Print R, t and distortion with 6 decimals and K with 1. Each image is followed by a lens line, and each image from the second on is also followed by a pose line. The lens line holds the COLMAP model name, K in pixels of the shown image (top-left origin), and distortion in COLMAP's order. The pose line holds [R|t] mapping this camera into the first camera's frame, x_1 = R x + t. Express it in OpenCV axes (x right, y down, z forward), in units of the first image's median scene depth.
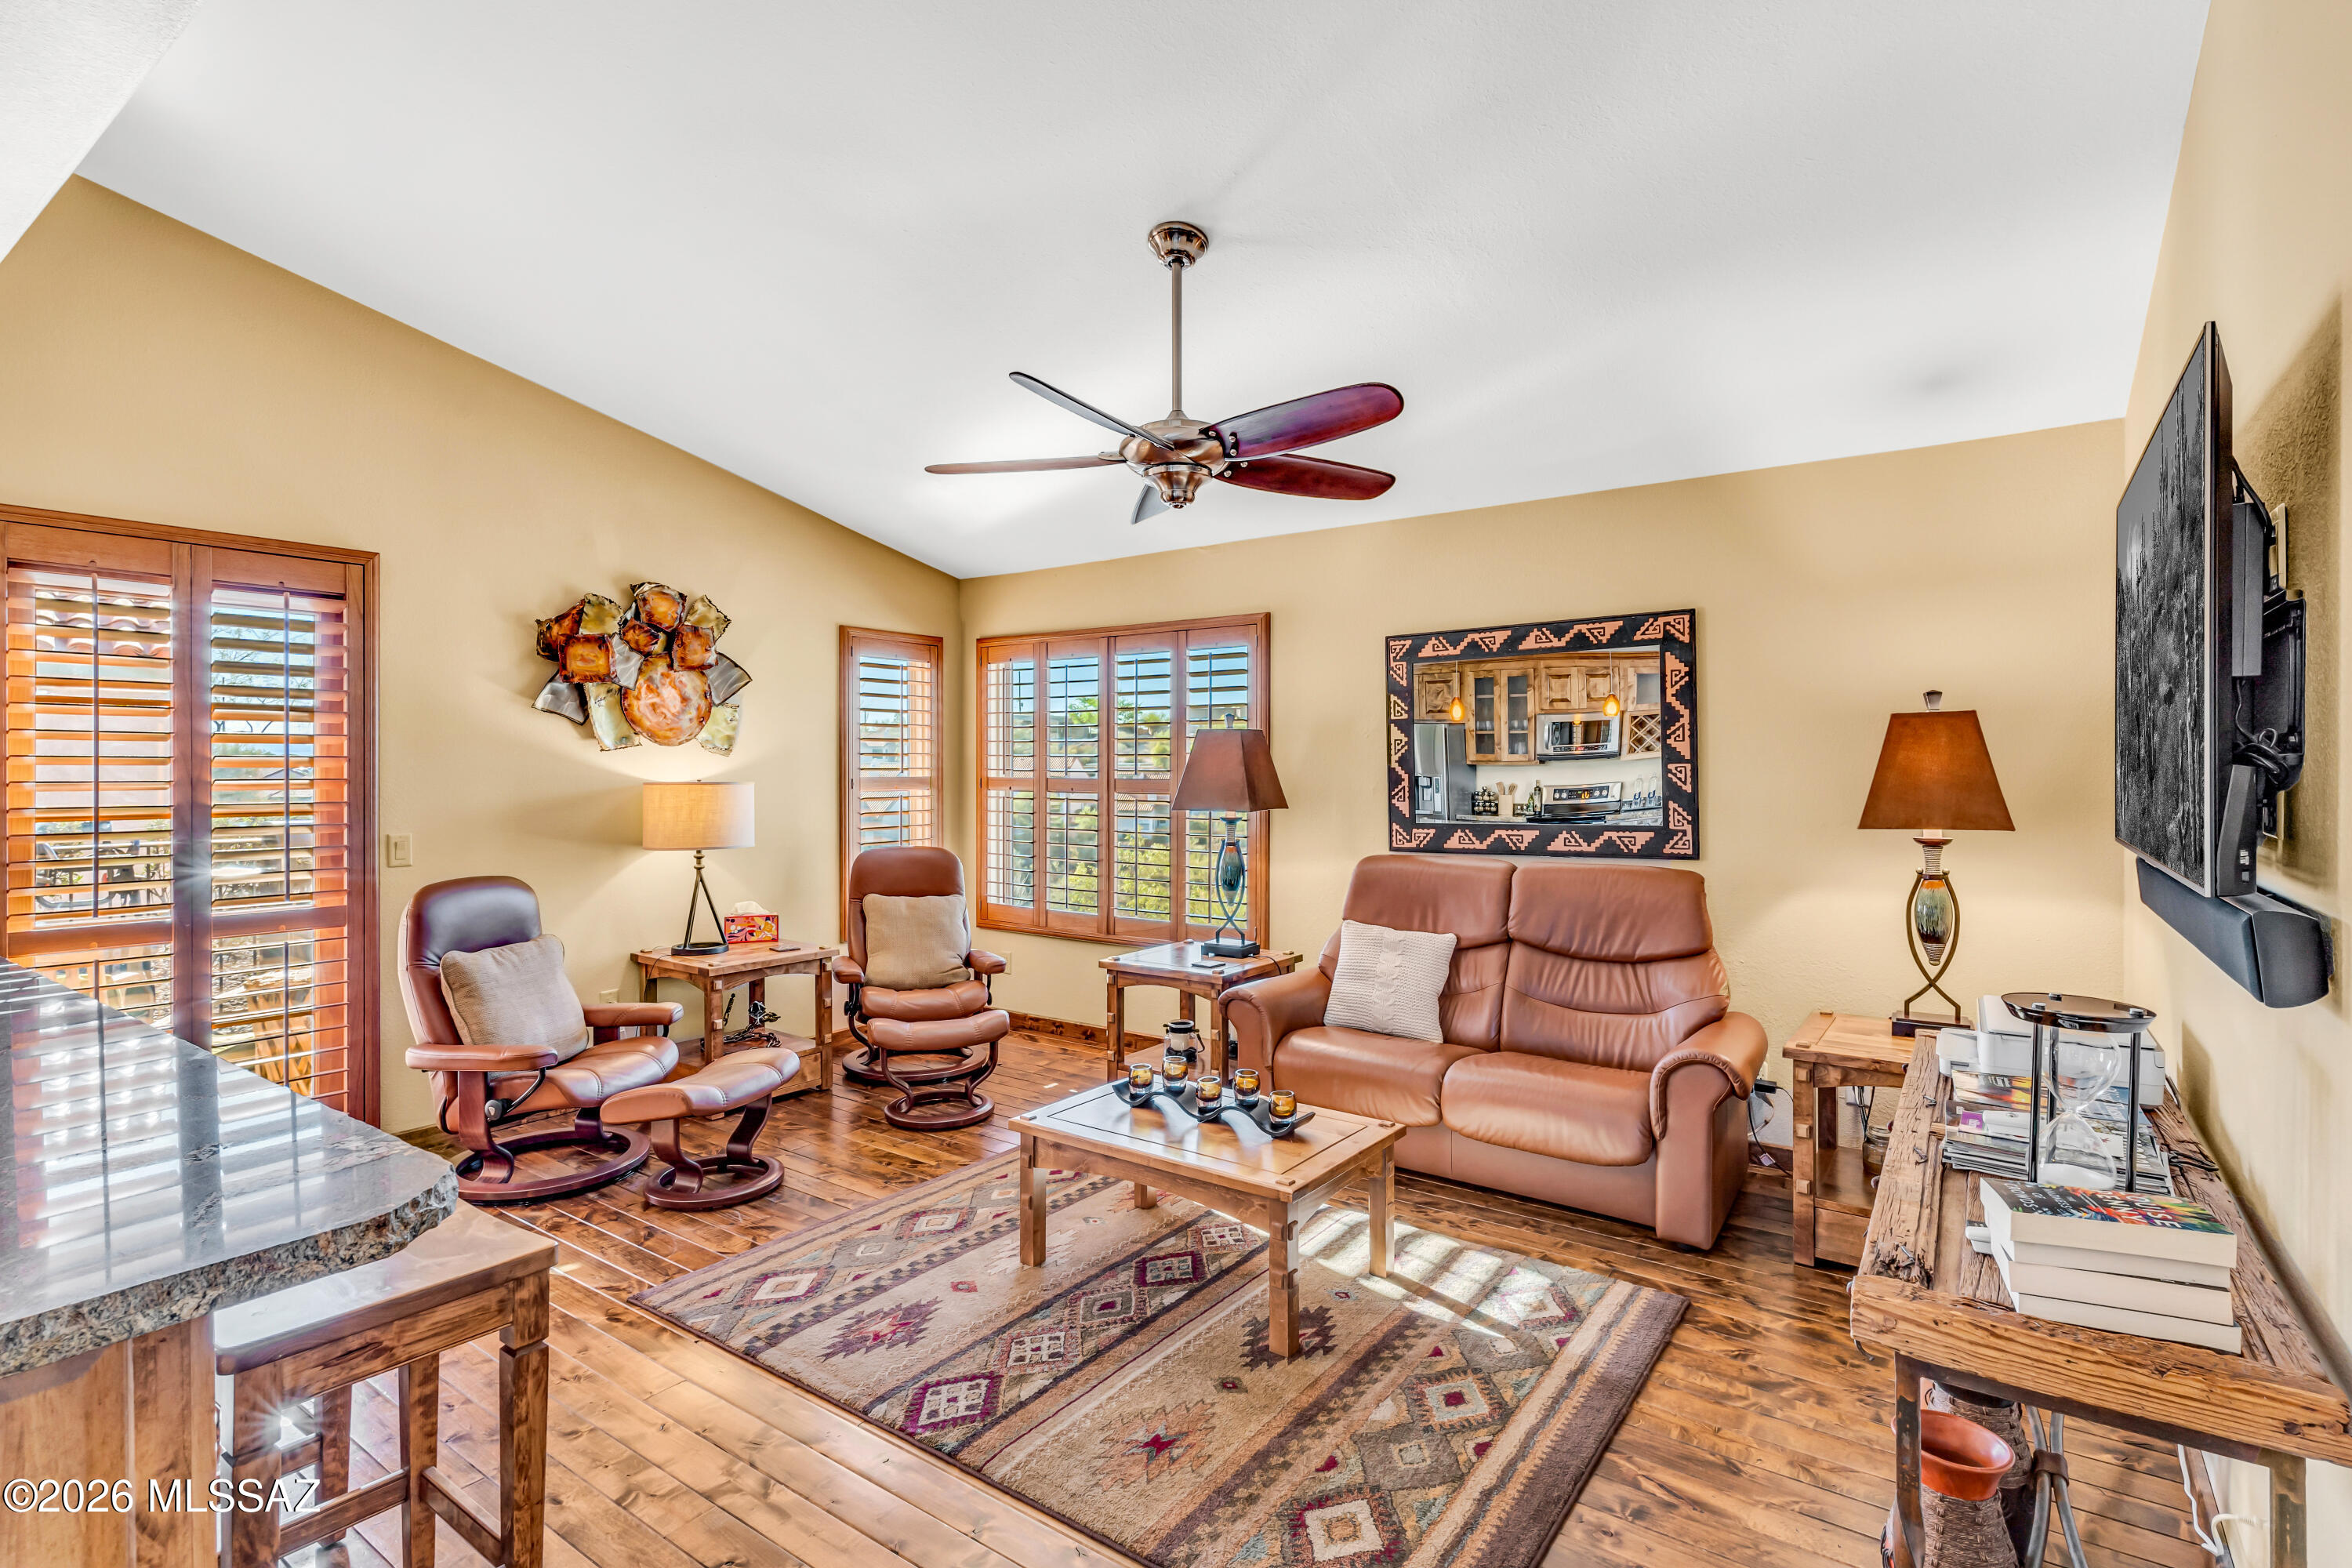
lens RADIAL K [[1135.2, 0, 1183.2], [0, 1135.2, 771.3], [0, 0, 1]] dist [0.004252, -0.001680]
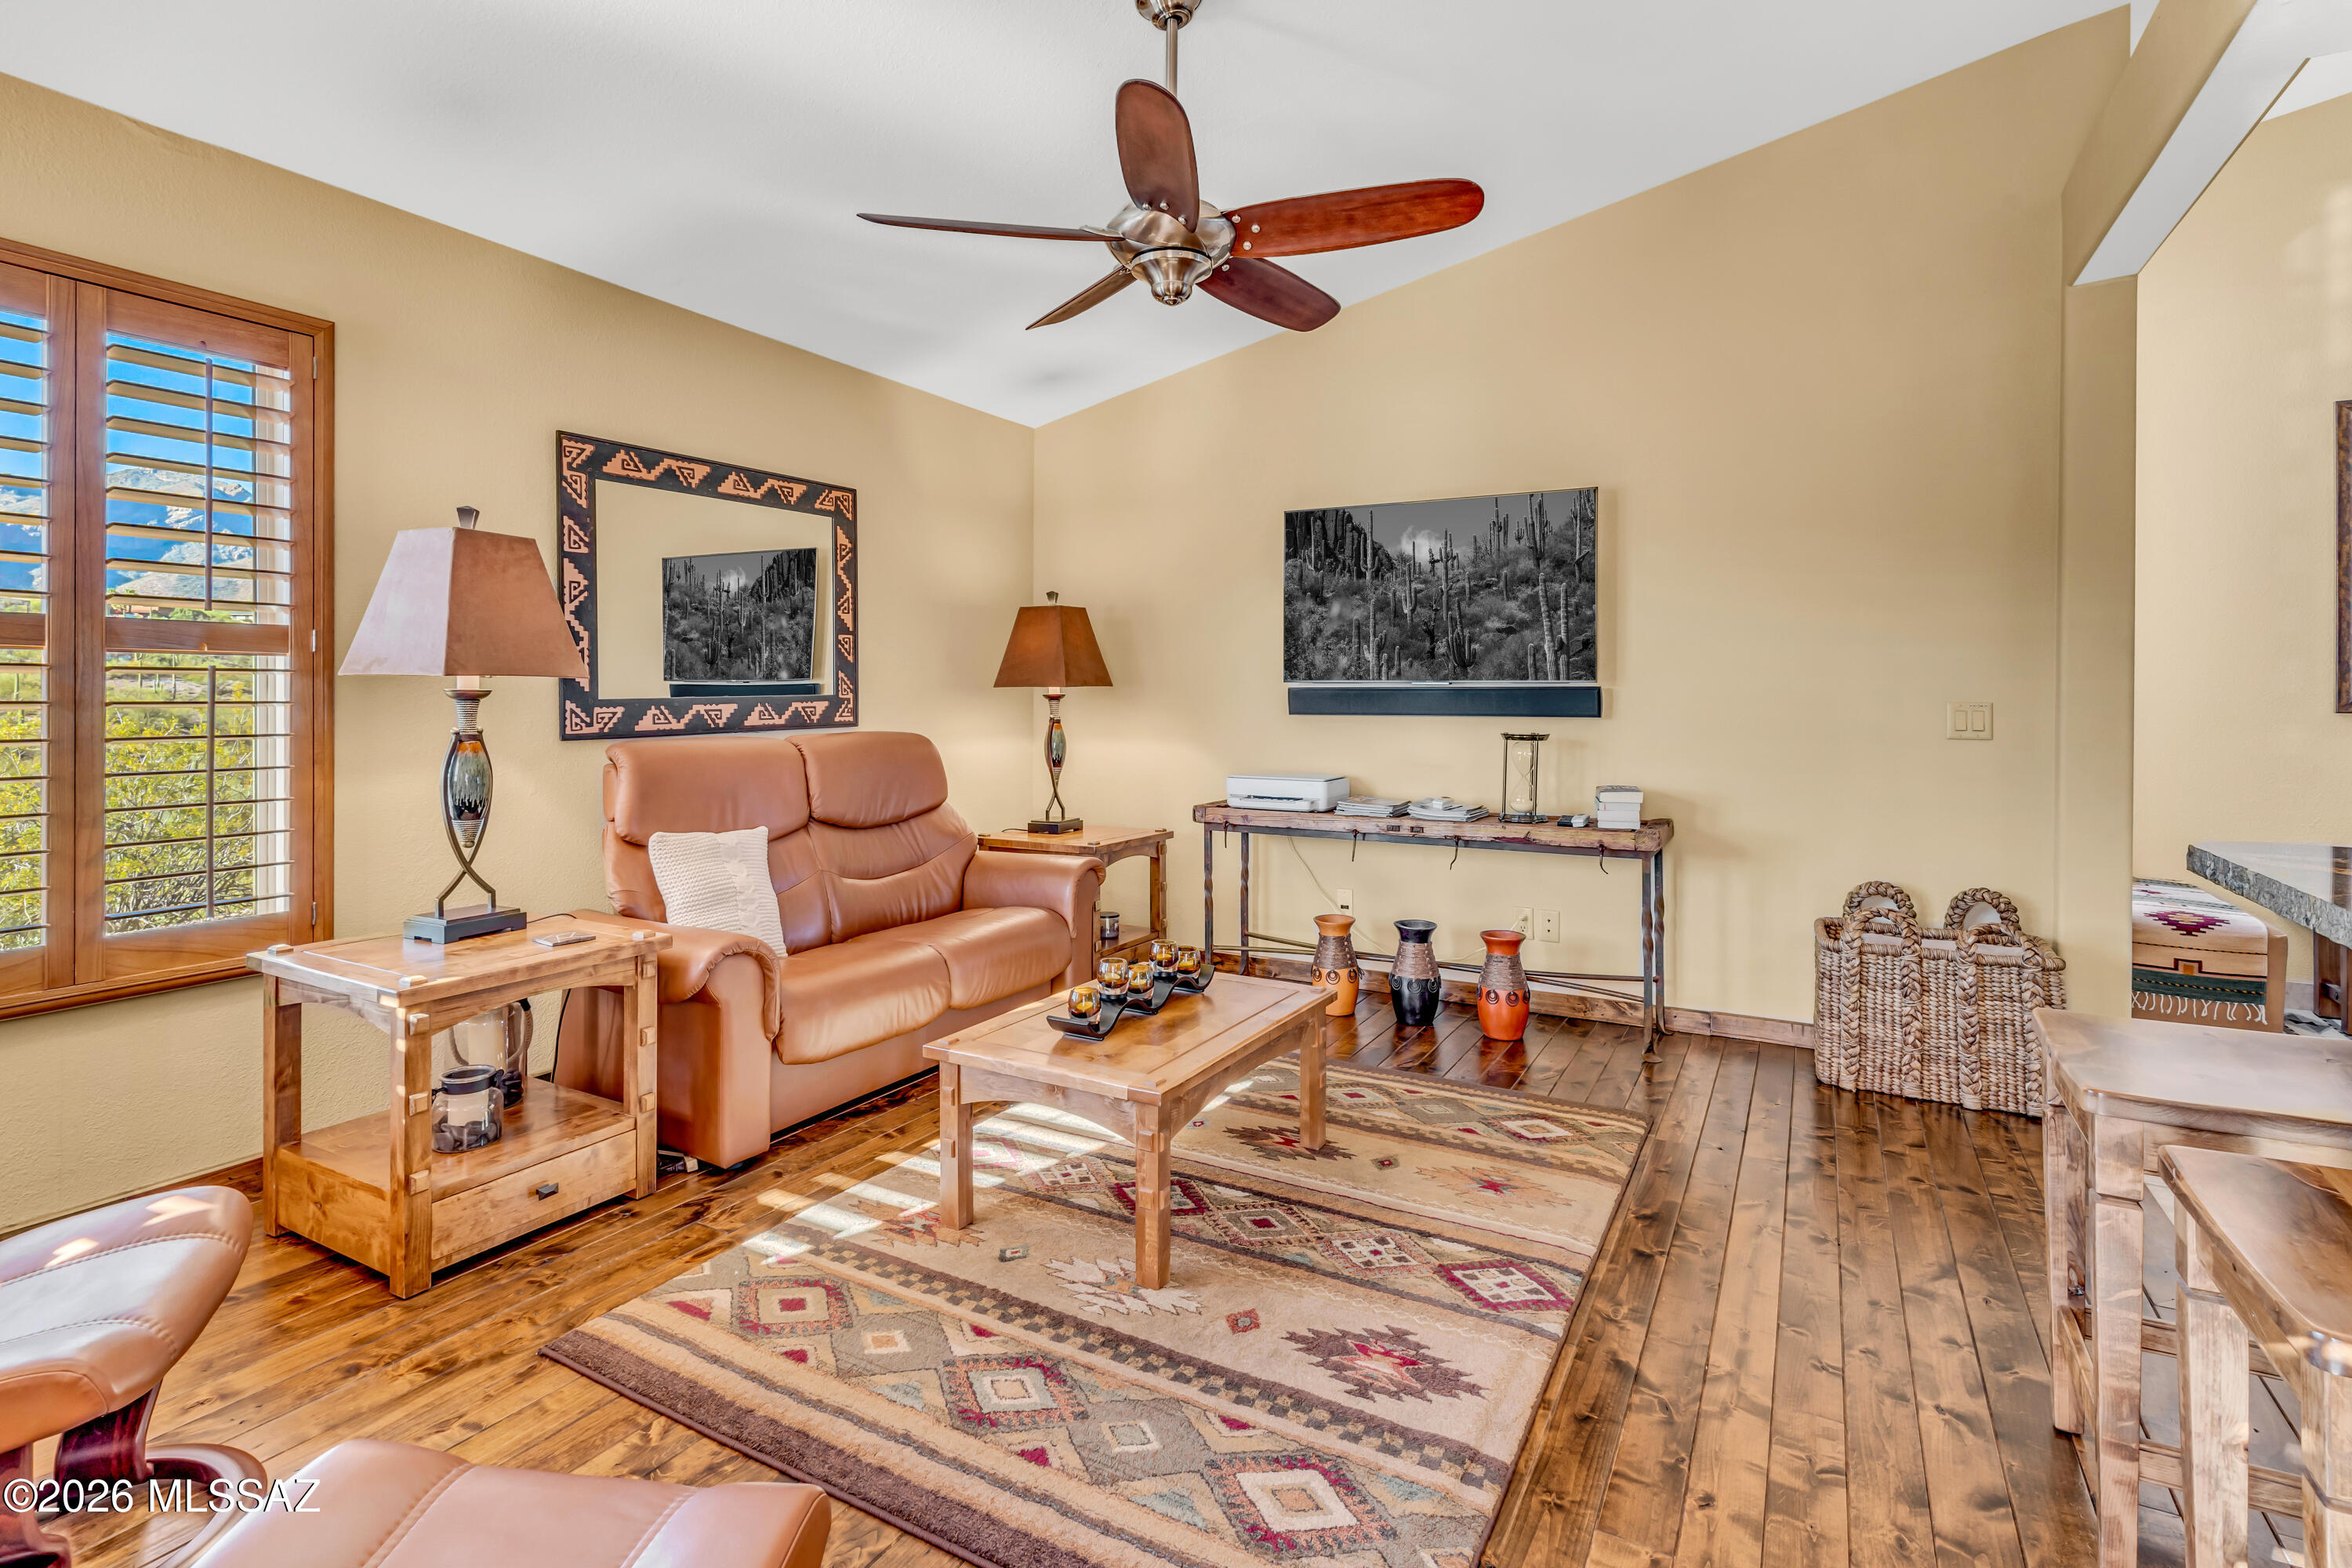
lens RADIAL K [[1135.2, 0, 1167.8], [0, 1135.2, 718.9], [0, 0, 1]] dist [0.004252, -0.001680]
pose [[-0.110761, -0.022107, 0.993601, -0.603700], [-0.002906, 0.999756, 0.021920, 0.044080], [-0.993843, -0.000460, -0.110798, 0.772700]]
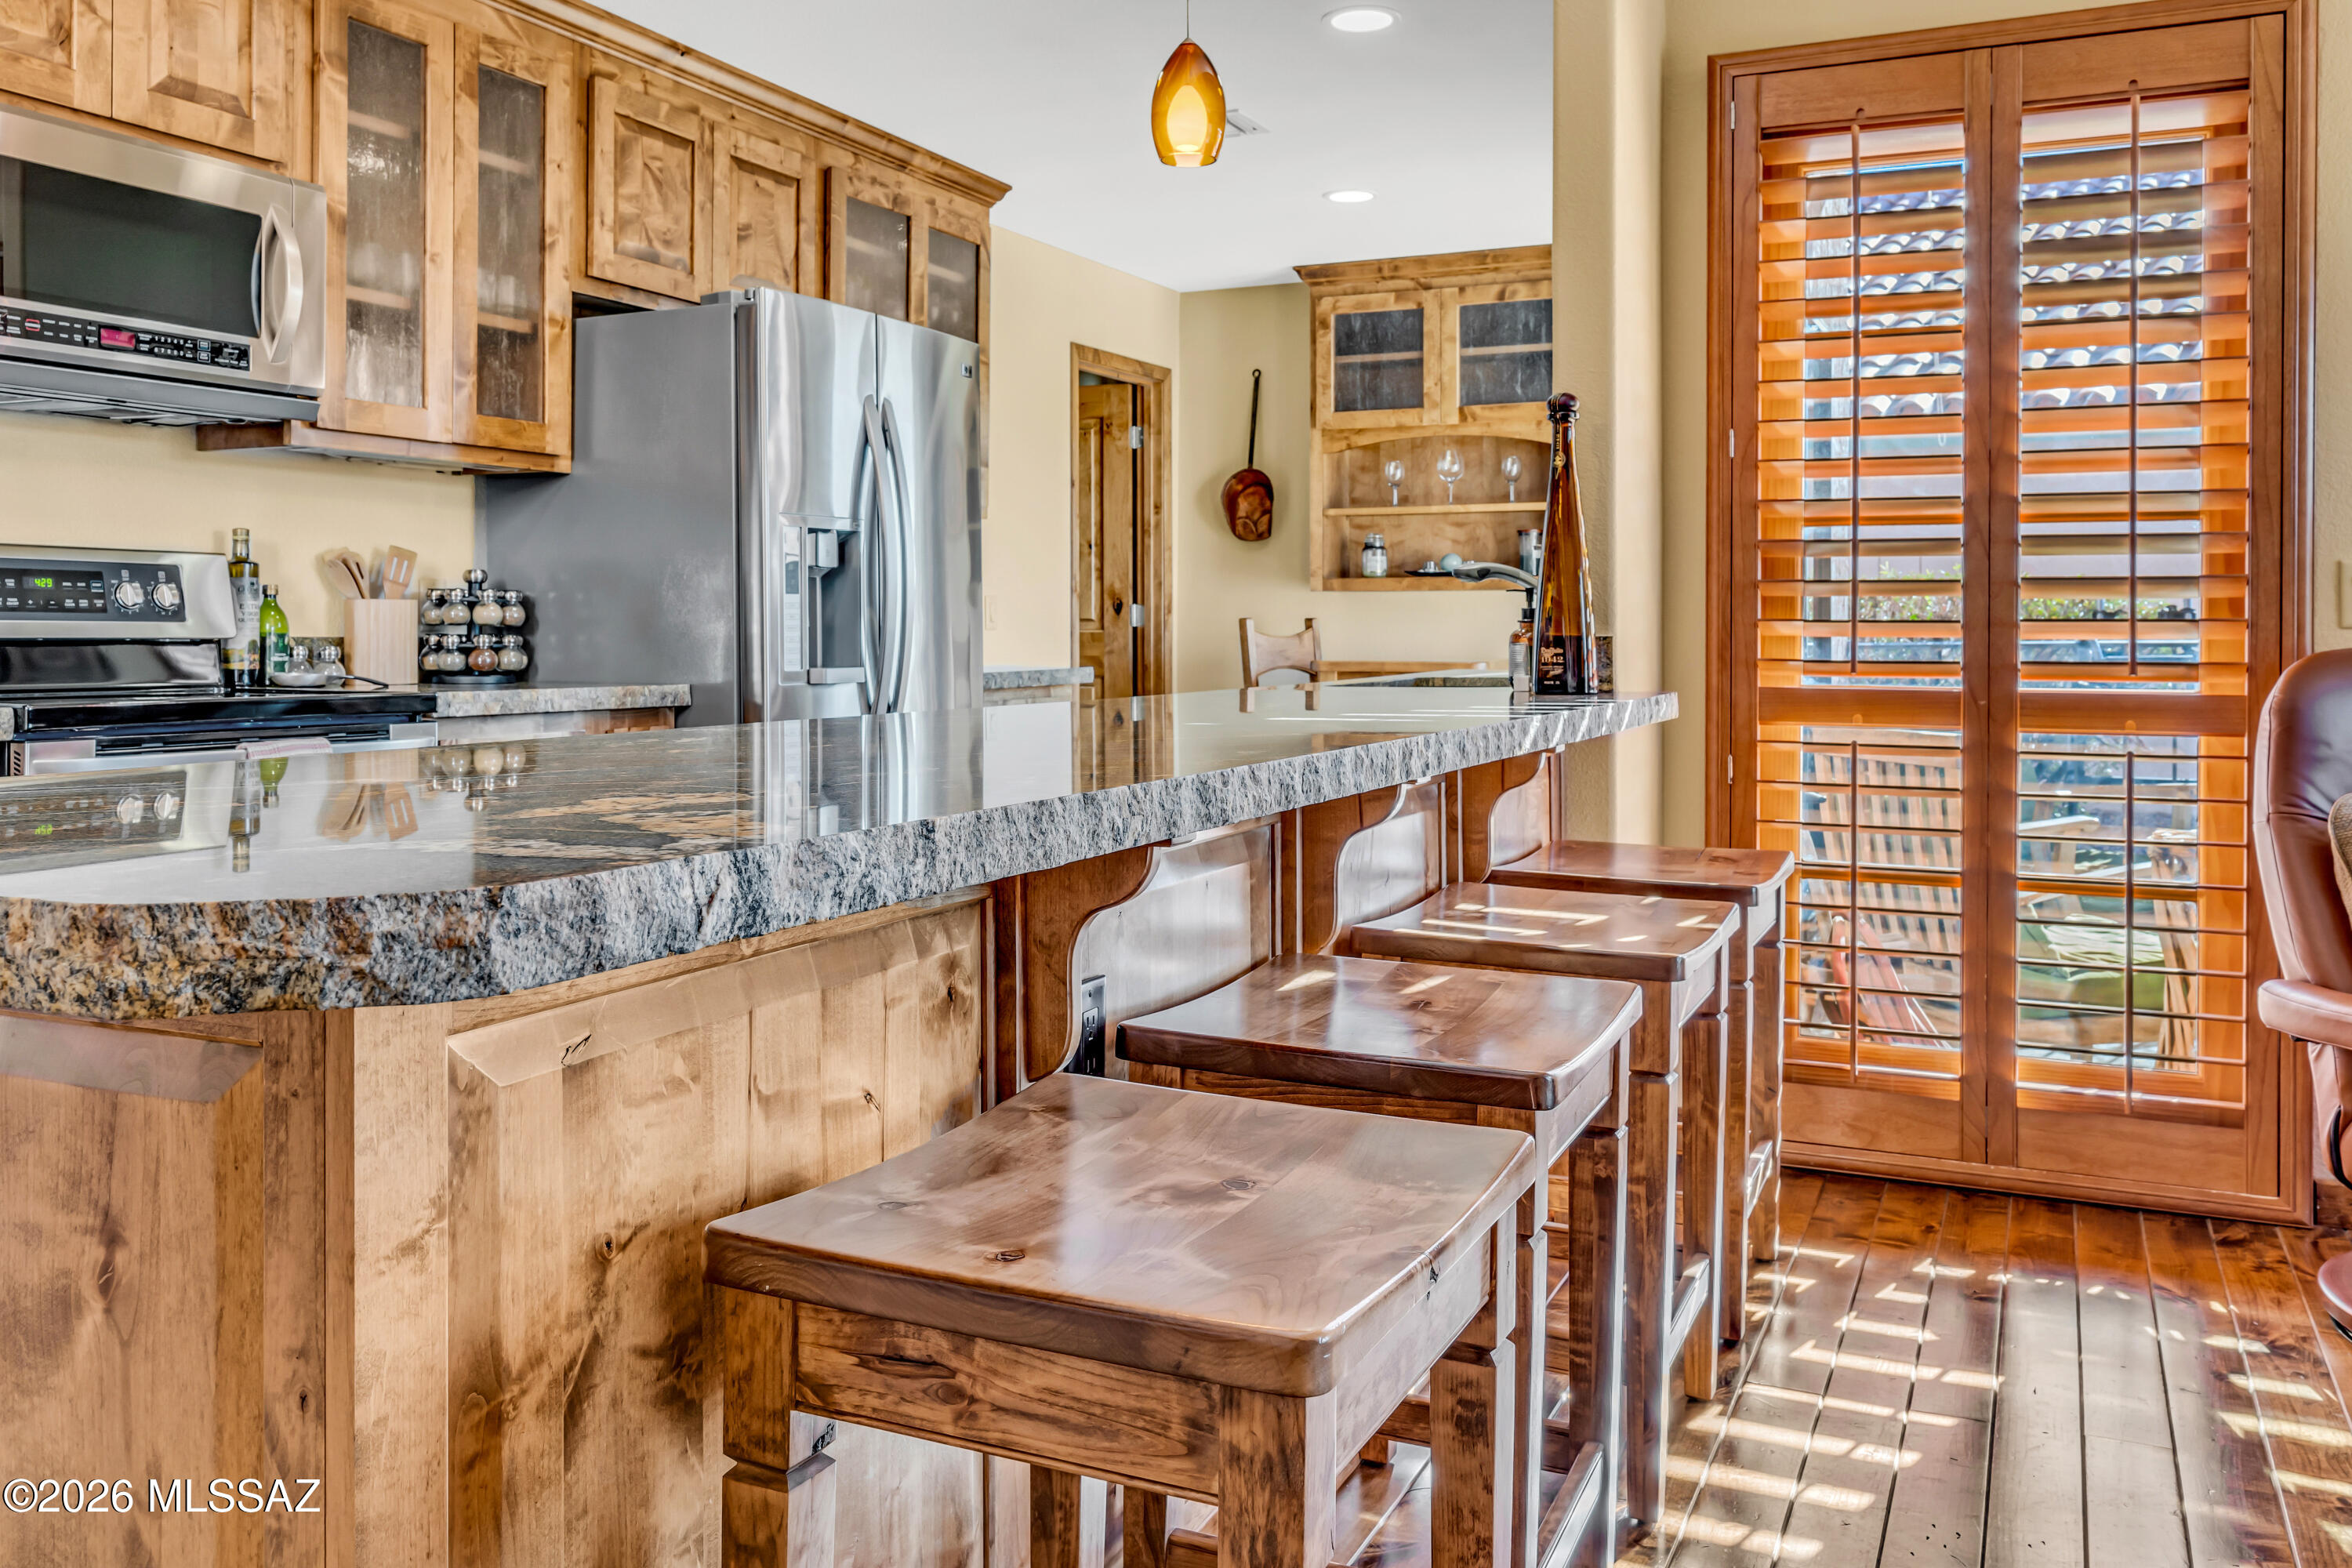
lens RADIAL K [[1884.8, 0, 1182.7], [0, 1884.8, 632.3], [0, 0, 1]] dist [0.007432, -0.007709]
pose [[0.187207, 0.004996, -0.982308, -0.000350], [-0.004542, 0.999981, 0.004220, 0.079475], [0.982310, 0.003672, 0.187226, 0.338807]]
